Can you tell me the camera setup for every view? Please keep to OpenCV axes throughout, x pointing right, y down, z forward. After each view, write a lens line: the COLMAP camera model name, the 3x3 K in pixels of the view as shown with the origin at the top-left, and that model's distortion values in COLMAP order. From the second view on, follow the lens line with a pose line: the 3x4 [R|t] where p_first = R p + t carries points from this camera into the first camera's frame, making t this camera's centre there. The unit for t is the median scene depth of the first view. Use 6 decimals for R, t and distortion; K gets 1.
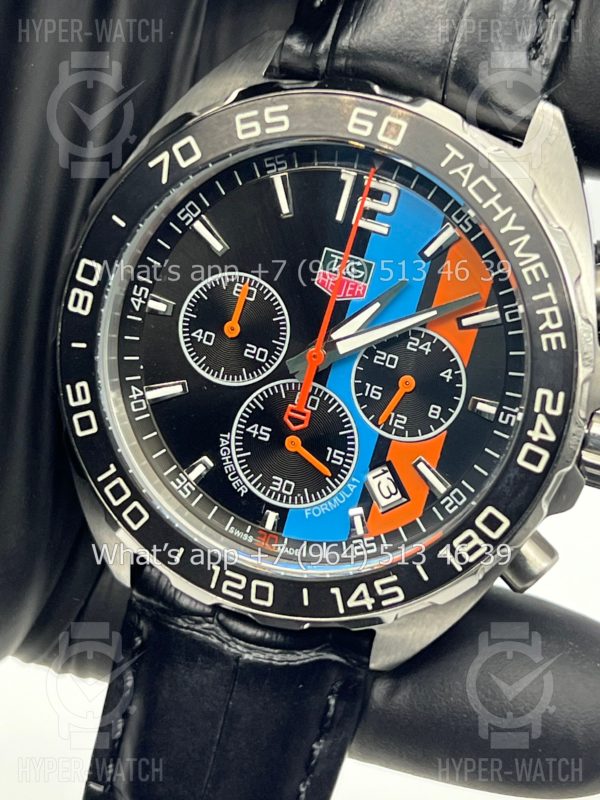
lens RADIAL K [[1796.2, 0, 318.6], [0, 1796.2, 403.8], [0, 0, 1]] dist [0.045630, 0.059921]
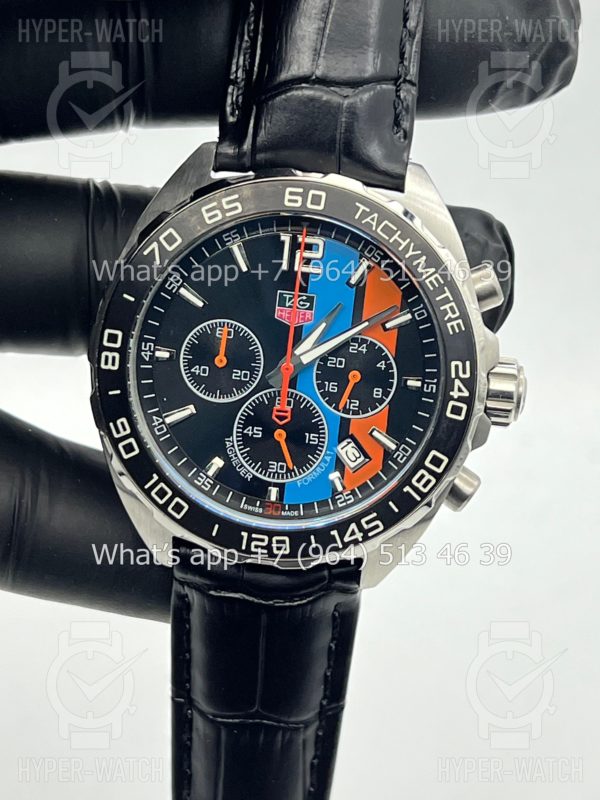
lens RADIAL K [[1874.6, 0, 300.0], [0, 1874.6, 400.0], [0, 0, 1]] dist [-0.002778, -0.112223]
pose [[0.974097, -0.180699, 0.135949, -0.191174], [0.185187, 0.982479, -0.021018, 0.029008], [-0.129769, 0.045650, 0.990493, -0.424762]]
